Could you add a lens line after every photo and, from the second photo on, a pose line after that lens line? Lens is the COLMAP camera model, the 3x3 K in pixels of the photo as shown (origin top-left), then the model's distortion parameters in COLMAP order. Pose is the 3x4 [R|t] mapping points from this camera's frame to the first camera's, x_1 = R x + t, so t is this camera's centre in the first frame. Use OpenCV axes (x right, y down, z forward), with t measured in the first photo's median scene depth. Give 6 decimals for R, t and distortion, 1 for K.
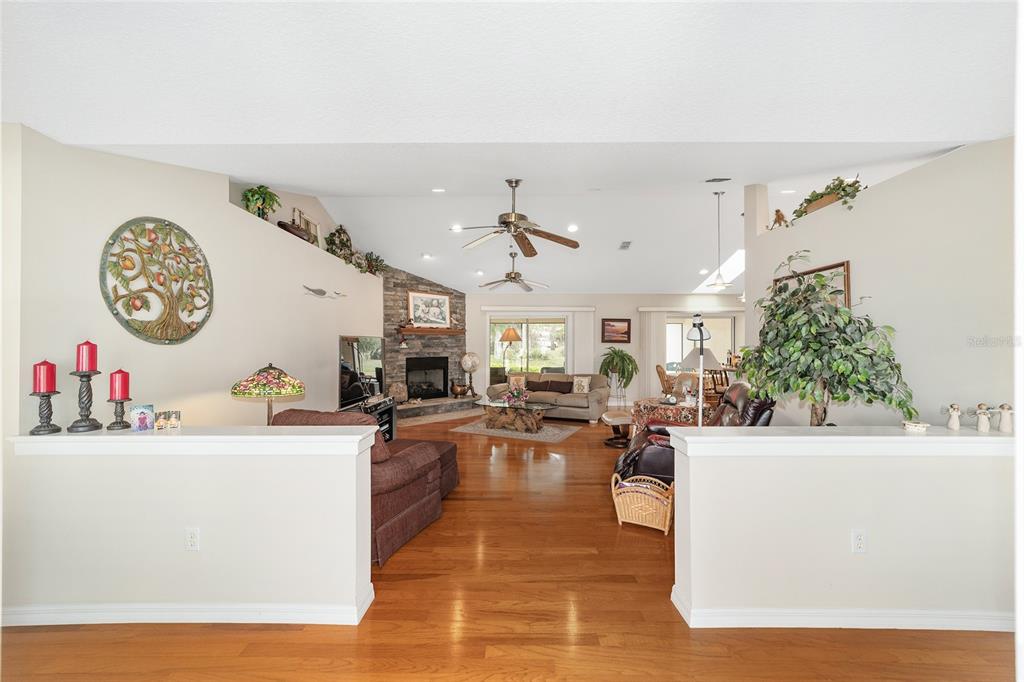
lens RADIAL K [[393.8, 0, 509.3], [0, 393.8, 341.3], [0, 0, 1]] dist [-0.009204, 0.005893]
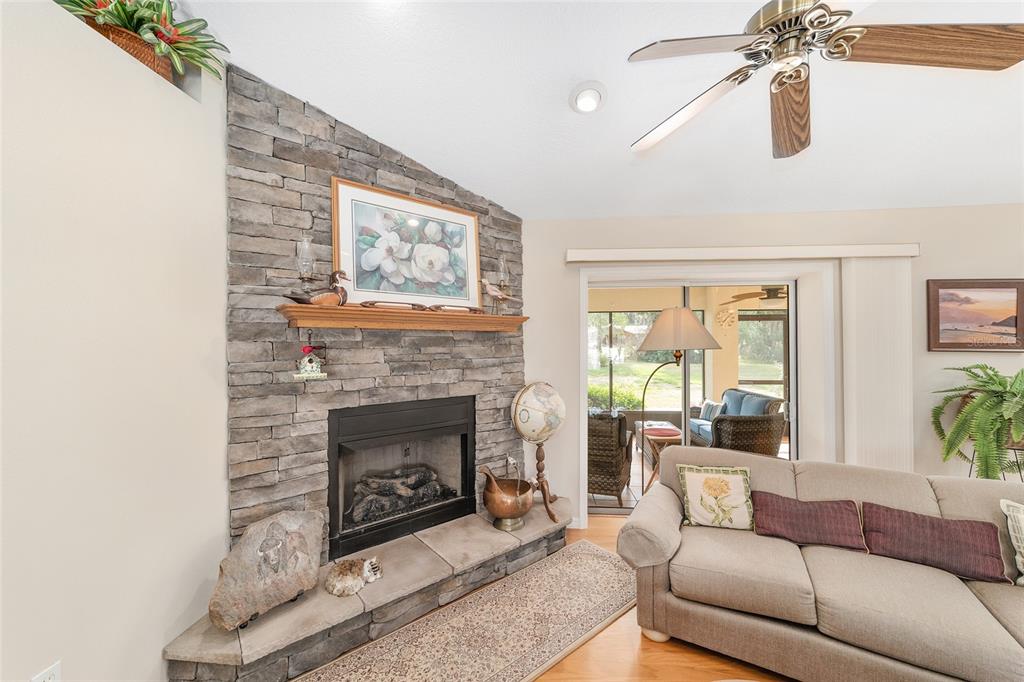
lens RADIAL K [[393.8, 0, 508.2], [0, 393.8, 339.5], [0, 0, 1]] dist [-0.009204, 0.005893]
pose [[0.996365, -0.005888, -0.084987, -0.102539], [0.005354, 0.999964, -0.006507, -0.007192], [0.085022, 0.006029, 0.996361, 0.698926]]
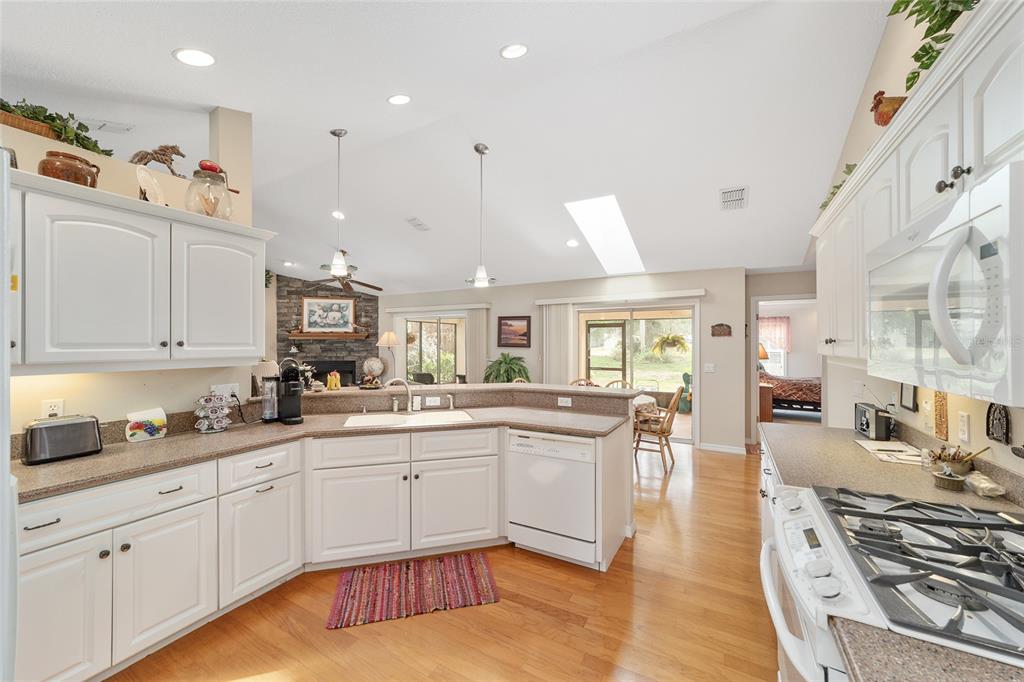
lens RADIAL K [[393.8, 0, 513.0], [0, 393.8, 340.5], [0, 0, 1]] dist [-0.009204, 0.005893]
pose [[0.869171, -0.005212, -0.494485, 0.718206], [0.005494, 0.999985, -0.000882, -0.009462], [0.494482, -0.001950, 0.869186, 0.354771]]
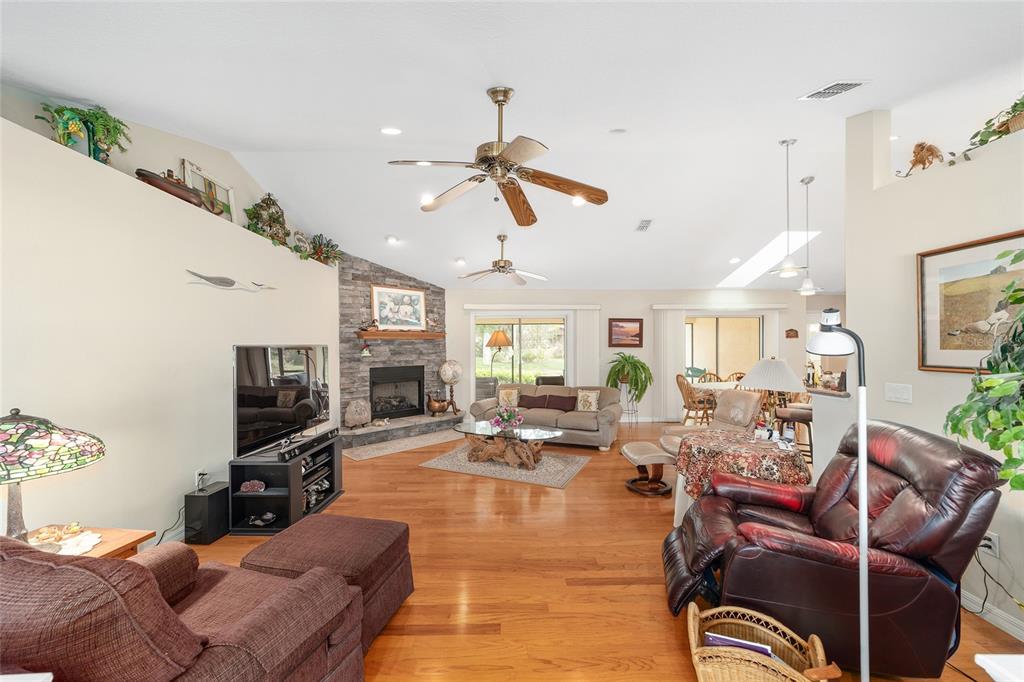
lens RADIAL K [[393.8, 0, 508.9], [0, 393.8, 346.1], [0, 0, 1]] dist [-0.009204, 0.005893]
pose [[0.999724, -0.005818, 0.022773, 0.003895], [0.005577, 0.999928, 0.010634, -0.009567], [-0.022833, -0.010504, 0.999684, 0.182951]]
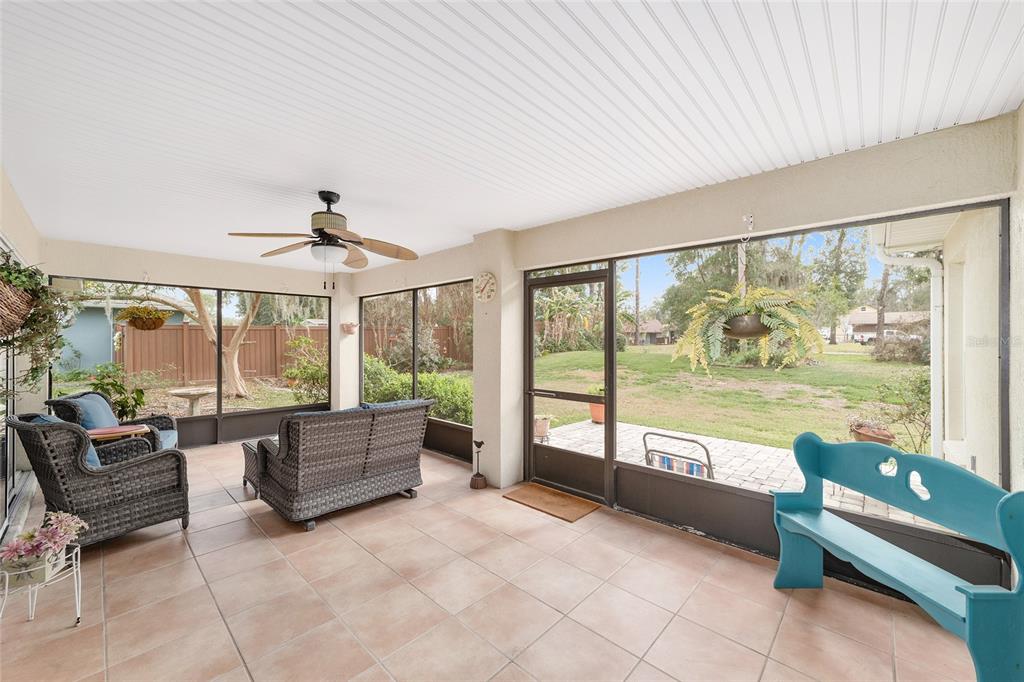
lens RADIAL K [[393.8, 0, 518.7], [0, 393.8, 341.4], [0, 0, 1]] dist [-0.009204, 0.005893]
pose [[0.725767, 0.001874, -0.687938, 0.640055], [0.005246, 0.999952, 0.008259, 0.011530], [0.687920, -0.009603, 0.725723, 1.189848]]
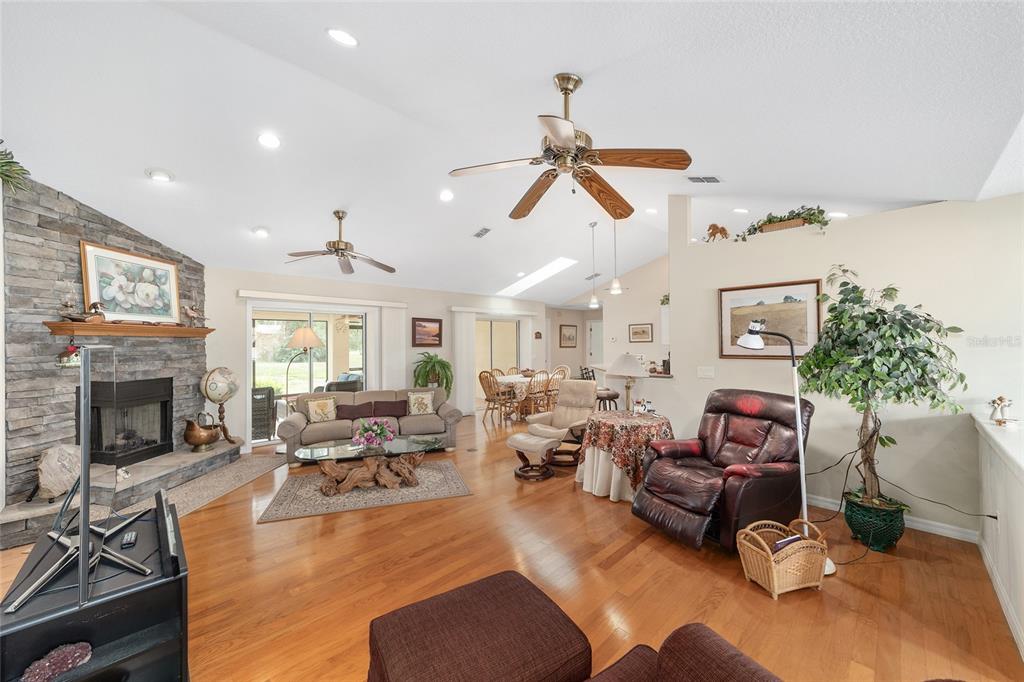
lens RADIAL K [[393.8, 0, 509.0], [0, 393.8, 340.6], [0, 0, 1]] dist [-0.009204, 0.005893]
pose [[0.706493, -0.002375, 0.707716, -0.222108], [0.003842, 0.999993, -0.000480, -0.009495], [-0.707710, 0.003058, 0.706497, 0.307908]]
